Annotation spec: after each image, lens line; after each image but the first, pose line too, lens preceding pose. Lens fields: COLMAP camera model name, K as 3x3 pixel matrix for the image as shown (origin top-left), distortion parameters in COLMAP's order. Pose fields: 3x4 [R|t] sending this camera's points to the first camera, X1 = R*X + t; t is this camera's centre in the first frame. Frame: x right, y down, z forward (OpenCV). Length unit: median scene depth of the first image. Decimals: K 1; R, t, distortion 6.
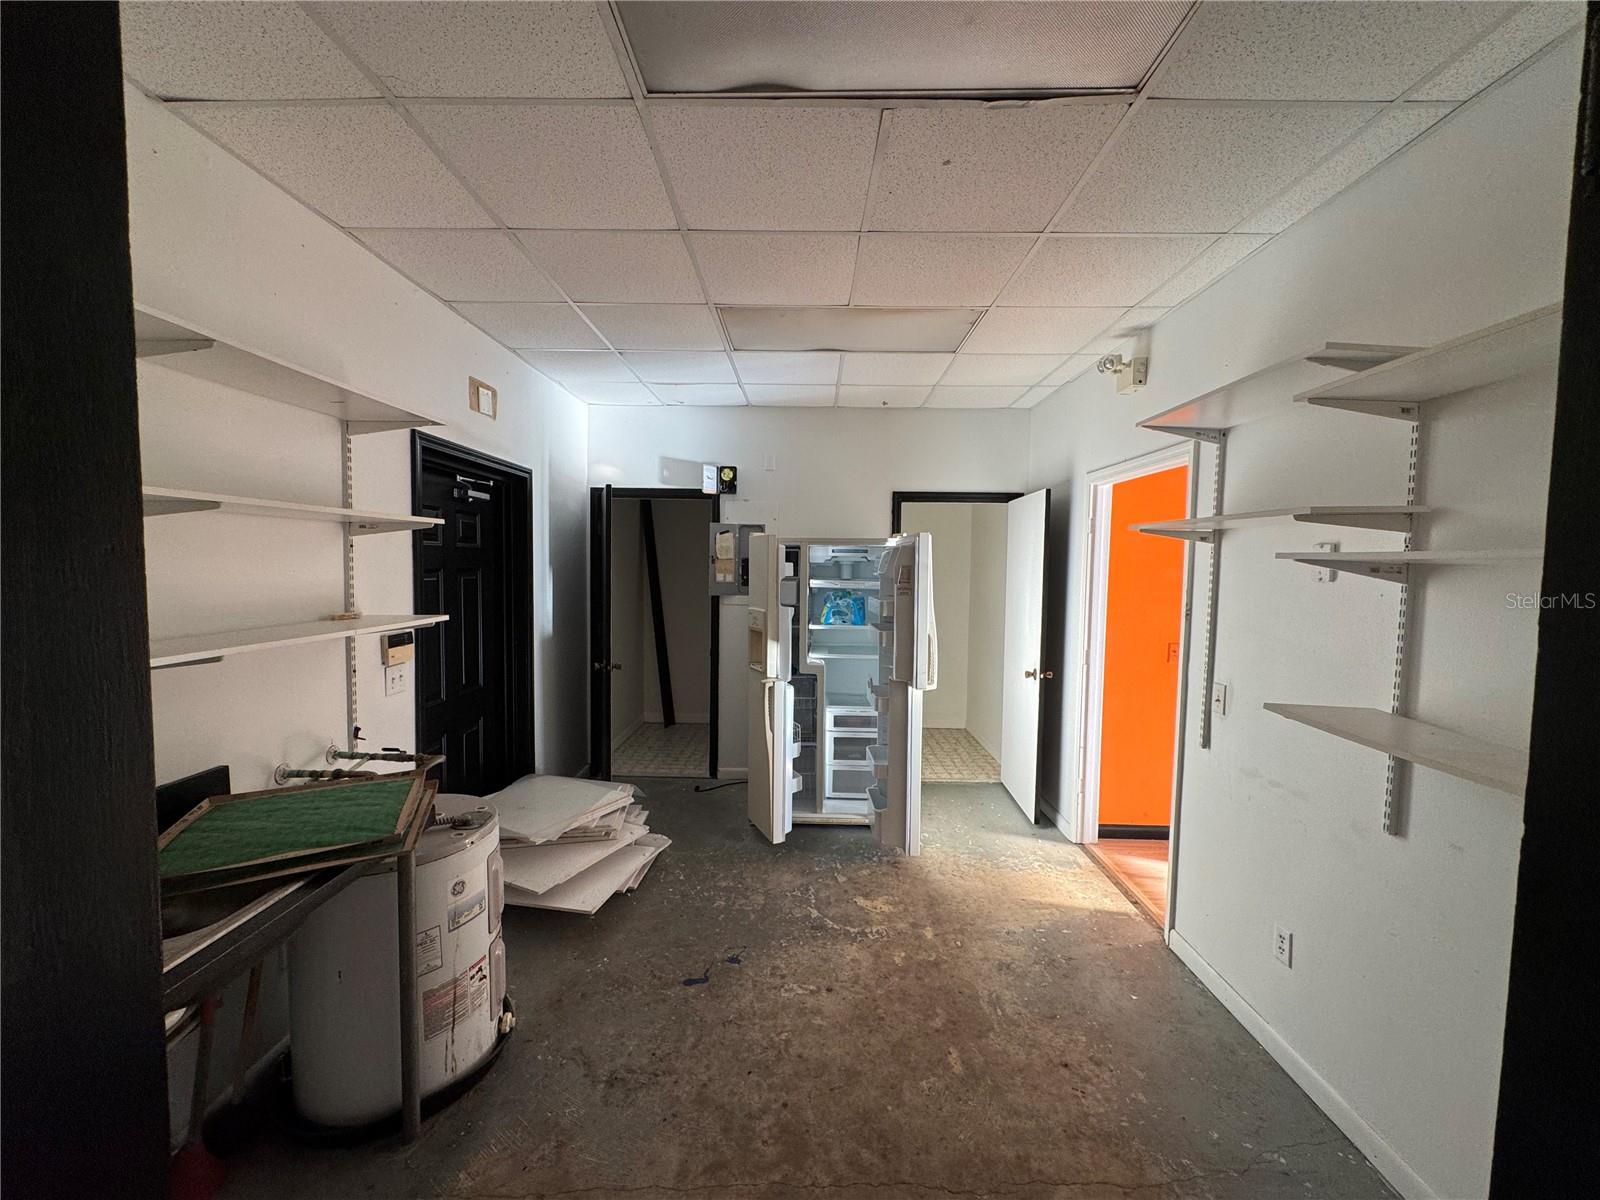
lens RADIAL K [[636.6, 0, 783.2], [0, 636.6, 603.2], [0, 0, 1]] dist [0.003660, -0.000922]
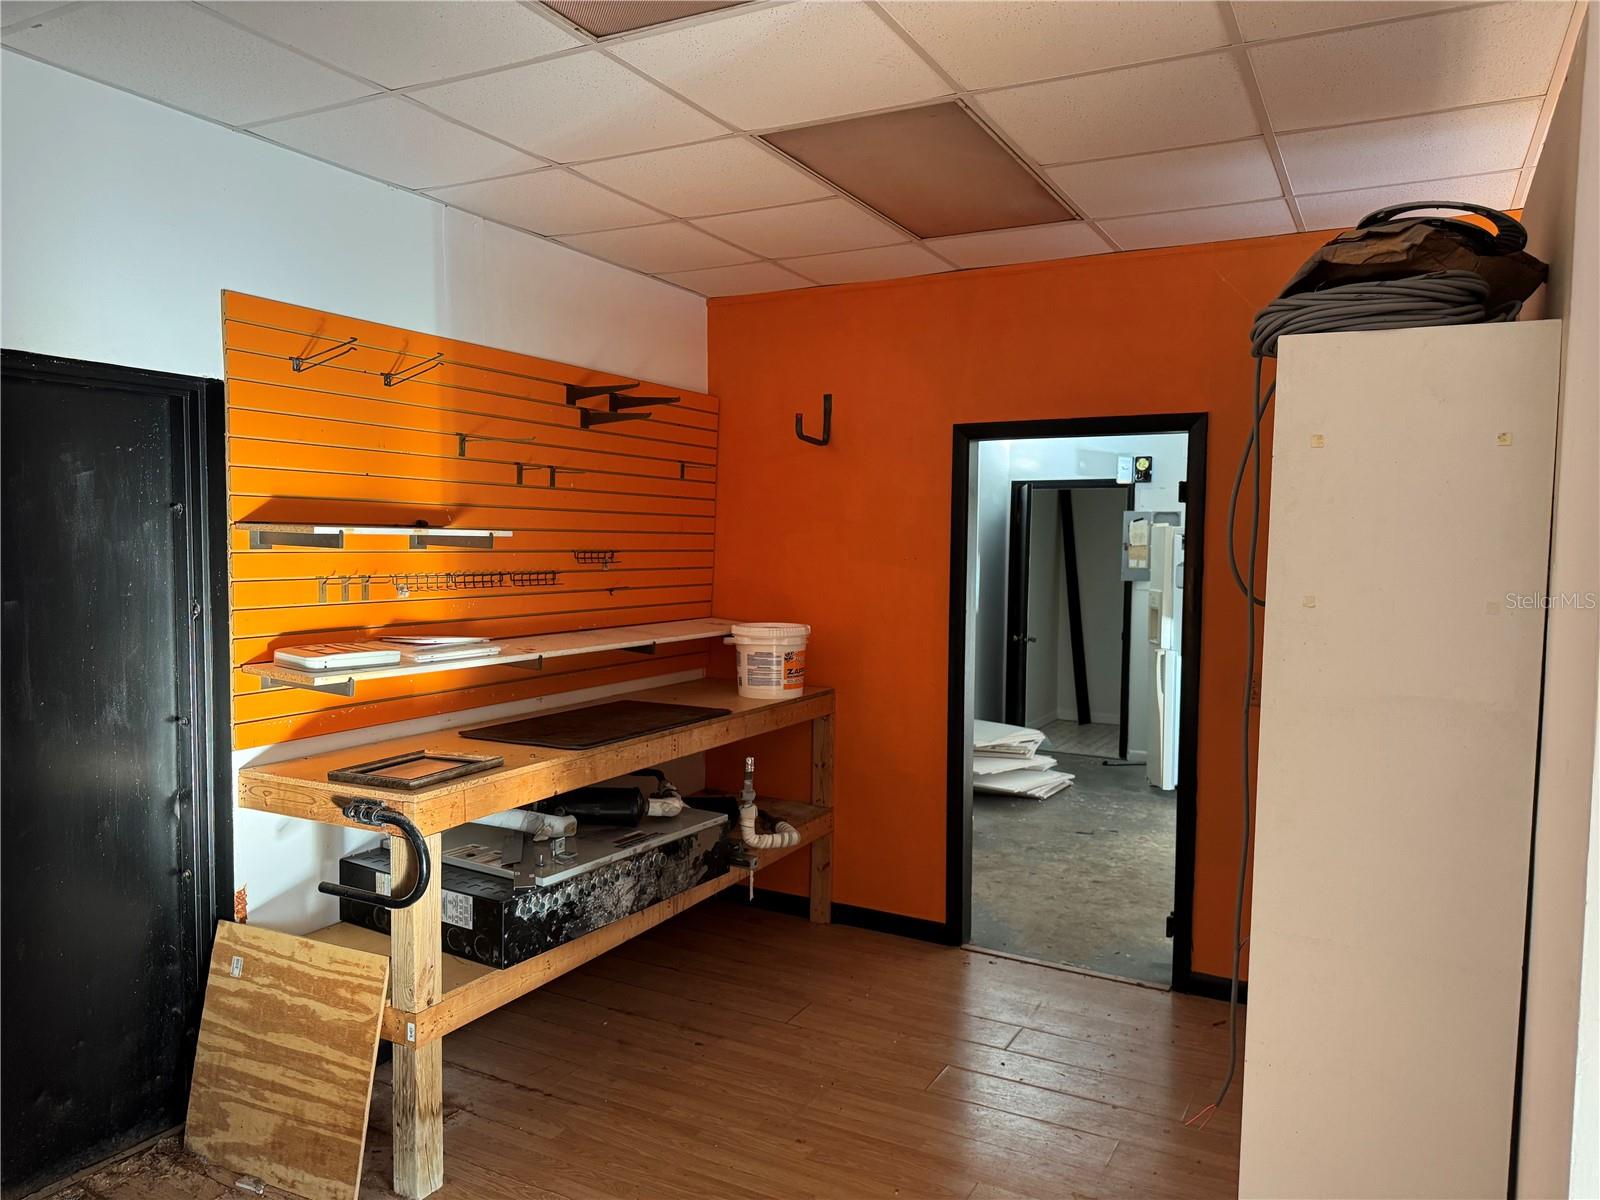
lens RADIAL K [[1115.4, 0, 787.9], [0, 1115.4, 602.4], [0, 0, 1]] dist [0.079825, -0.086774]
pose [[0.895770, 0.020388, -0.444051, 0.211991], [-0.025160, 0.999672, -0.004856, 0.045744], [0.443806, 0.015523, 0.895989, -0.890087]]
